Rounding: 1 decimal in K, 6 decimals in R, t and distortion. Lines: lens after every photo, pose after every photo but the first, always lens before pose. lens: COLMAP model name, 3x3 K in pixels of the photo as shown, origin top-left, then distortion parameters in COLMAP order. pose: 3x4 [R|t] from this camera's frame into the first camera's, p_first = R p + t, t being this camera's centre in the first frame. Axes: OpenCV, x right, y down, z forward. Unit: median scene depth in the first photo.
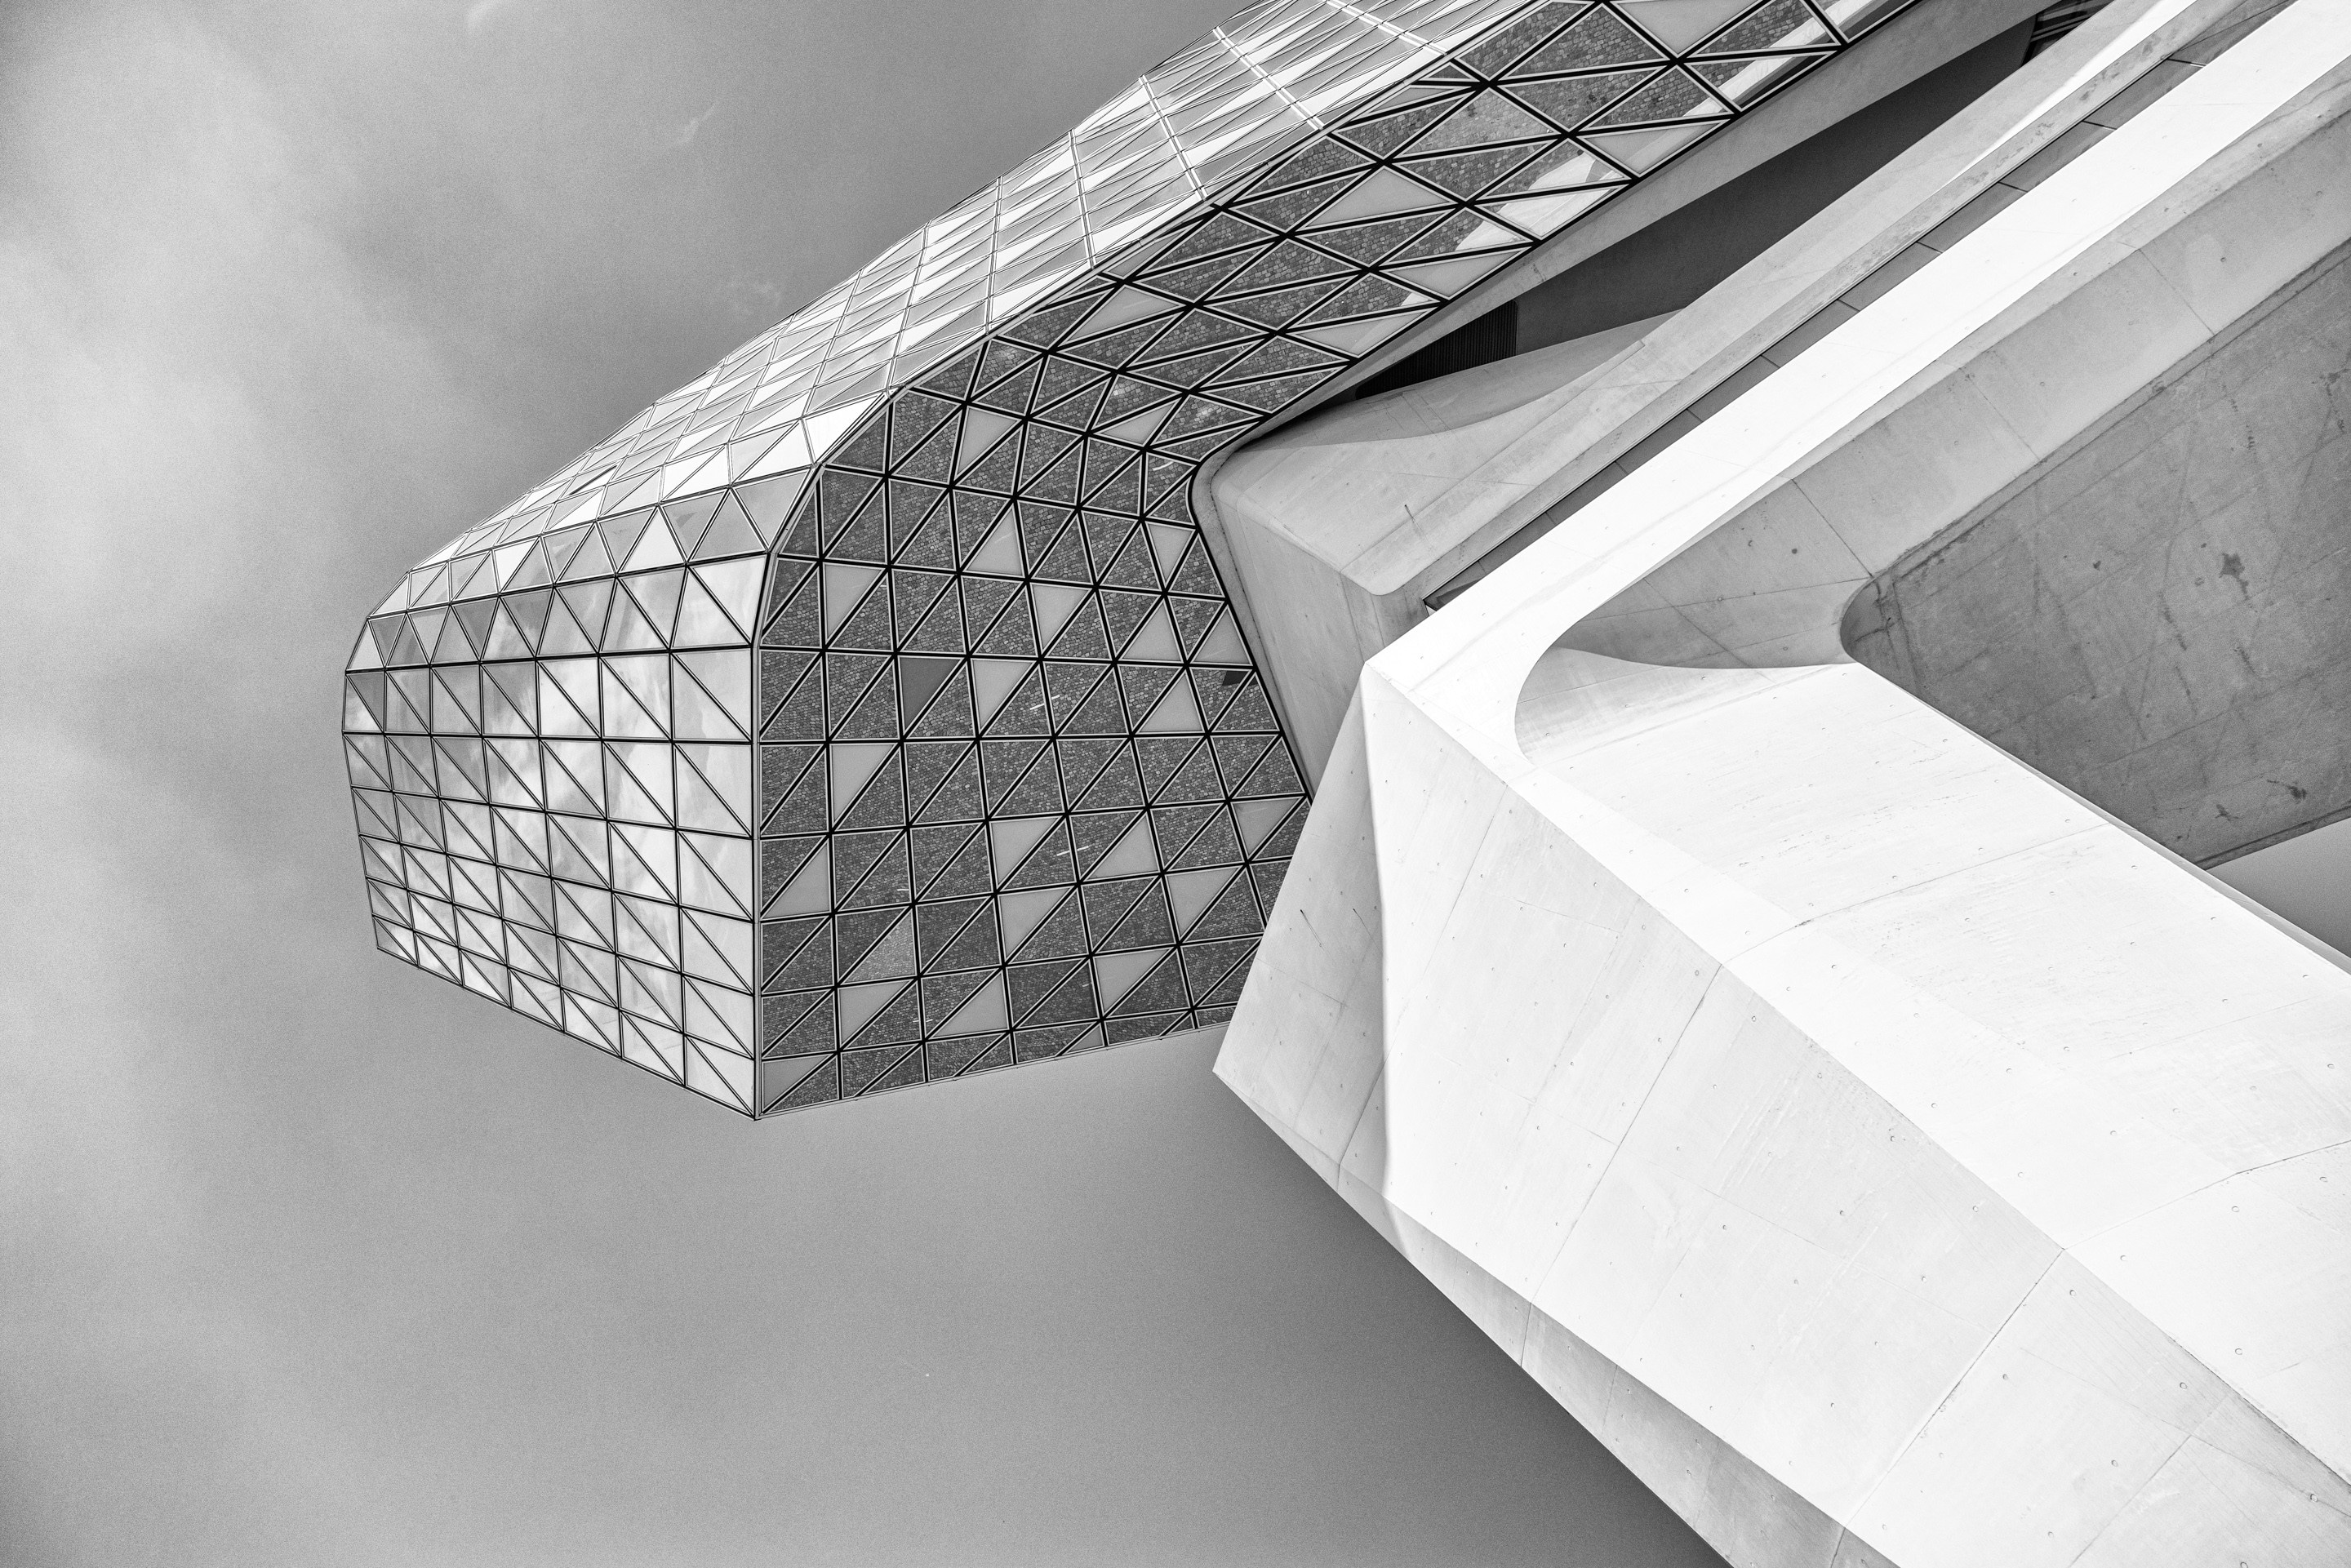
lens RADIAL K [[1525.0, 0, 1175.5], [0, 1525.0, 784.0], [0, 0, 1]] dist [0.001466, 0.002034]
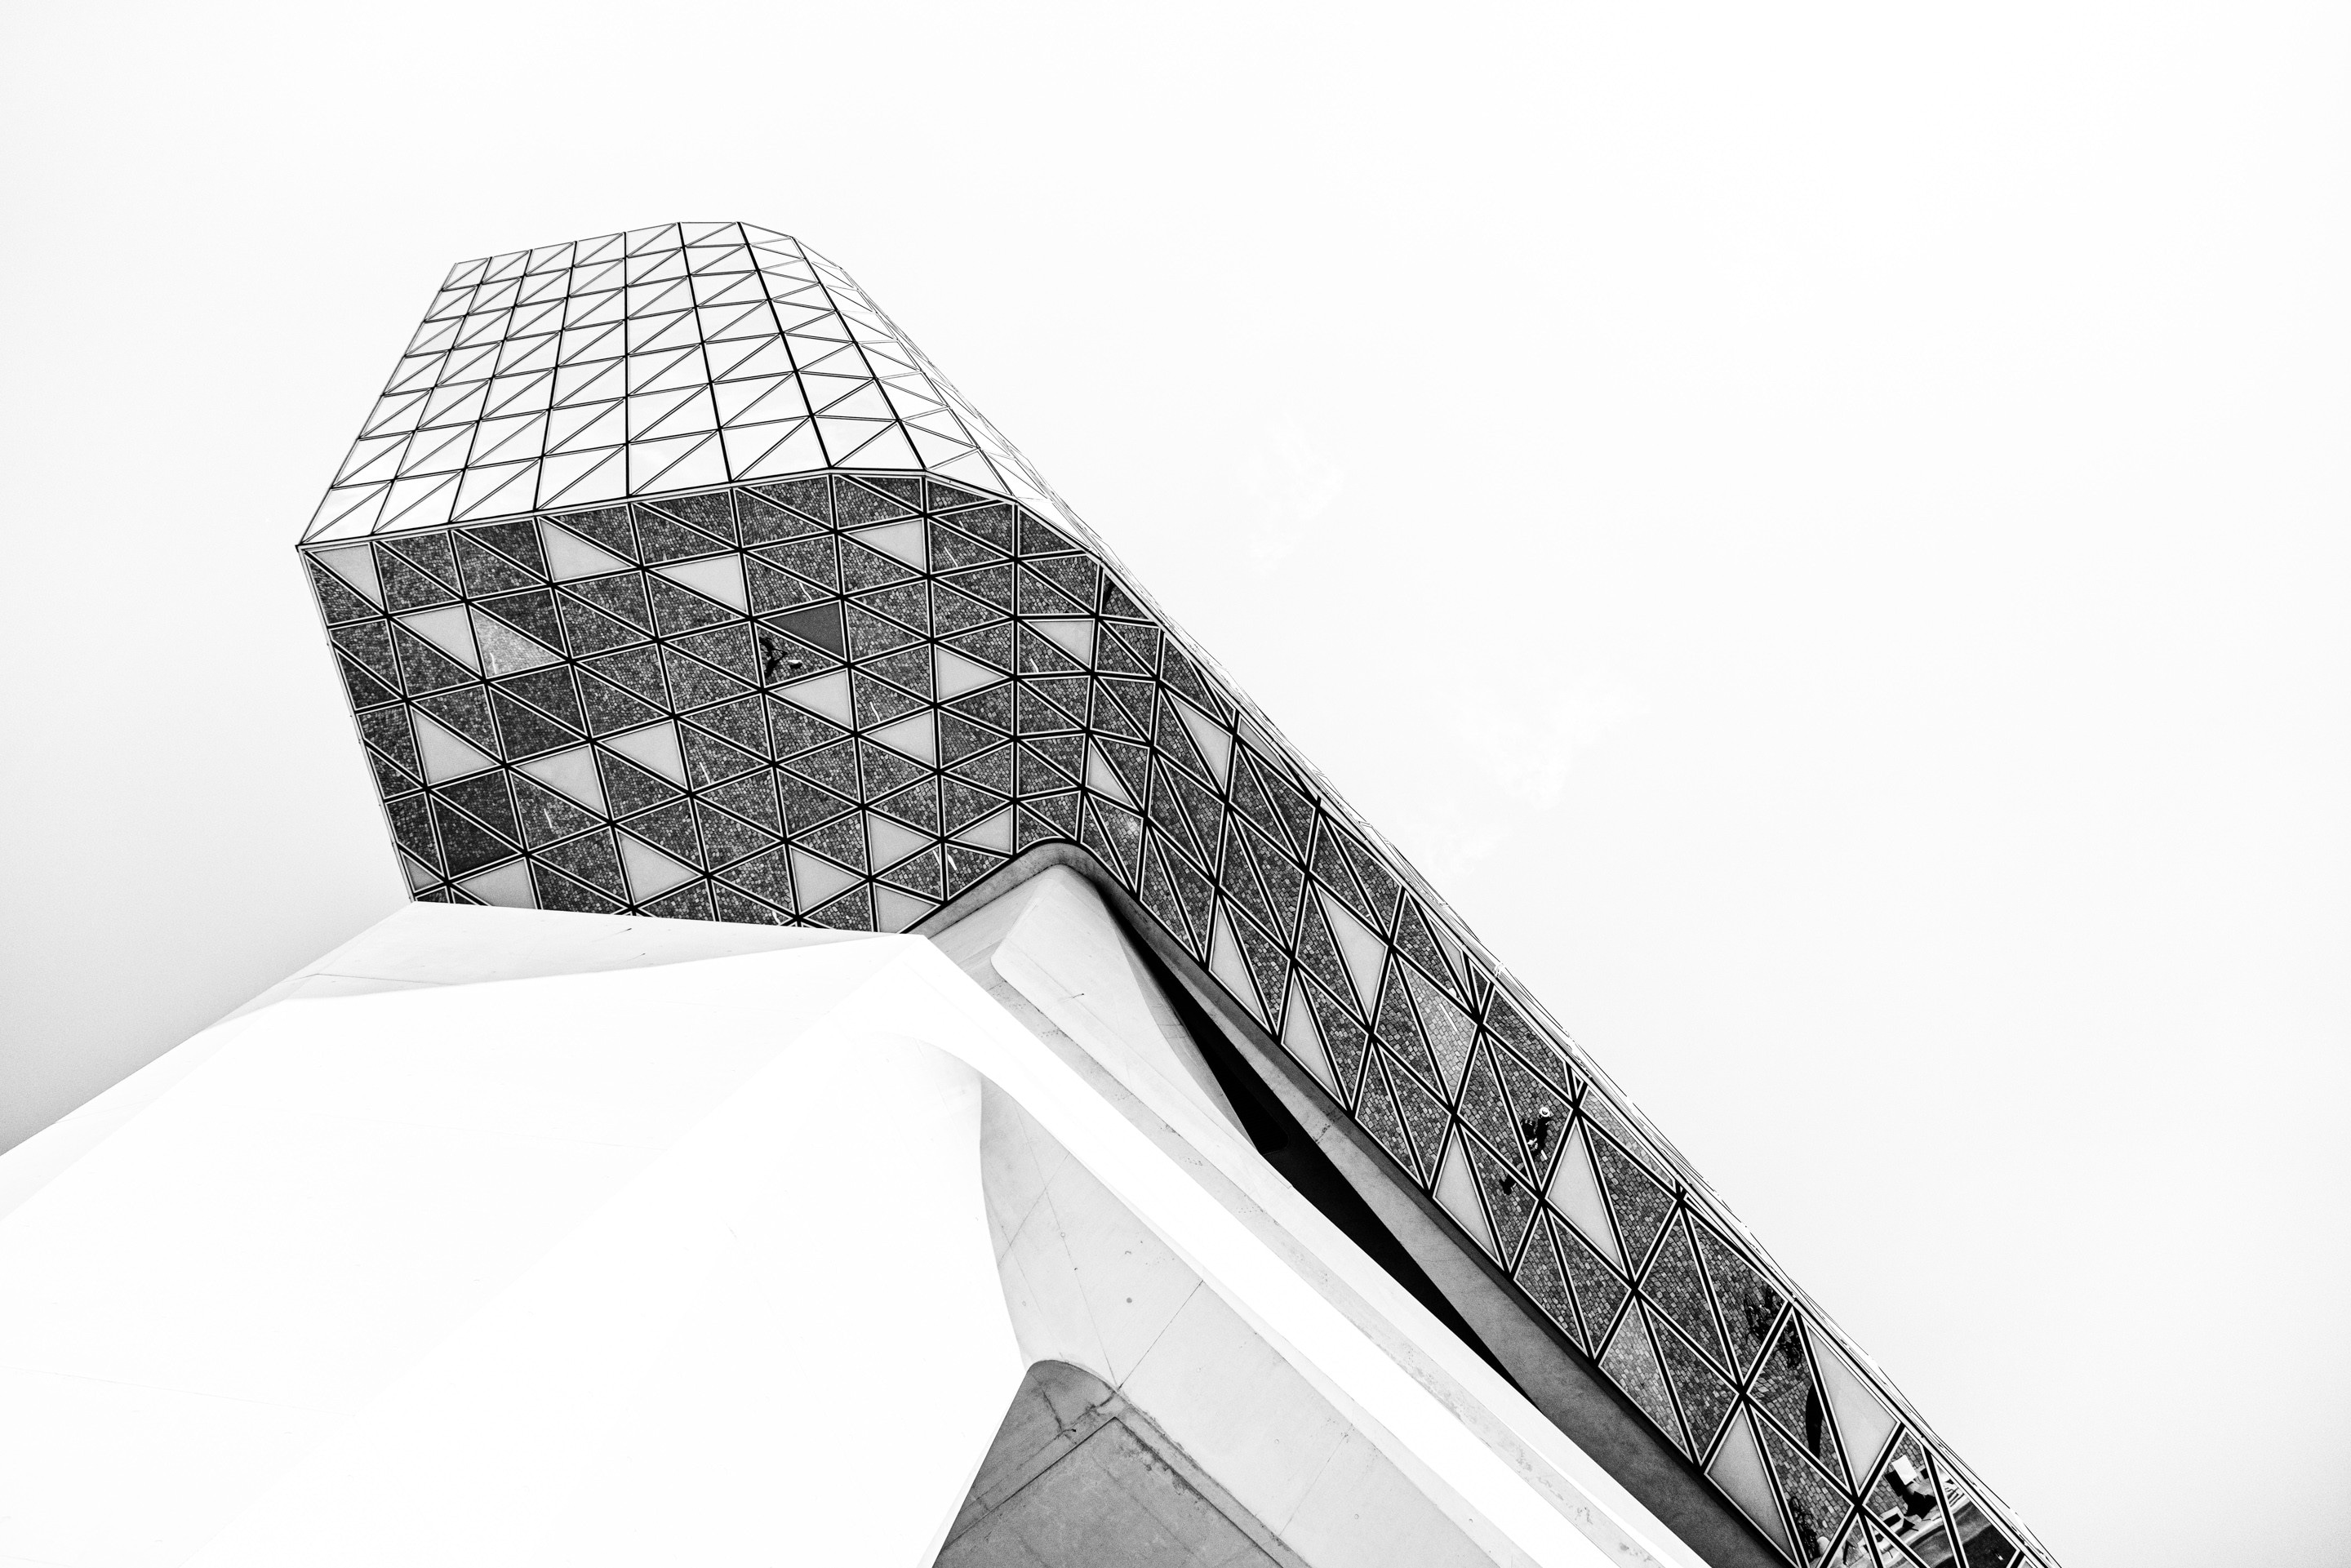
lens RADIAL K [[1525.0, 0, 1175.5], [0, 1525.0, 784.0], [0, 0, 1]] dist [0.001466, 0.002034]
pose [[0.183646, 0.955150, -0.232299, 0.232835], [-0.935555, 0.097306, -0.339513, 0.069700], [-0.301682, 0.279679, 0.911465, 0.059264]]
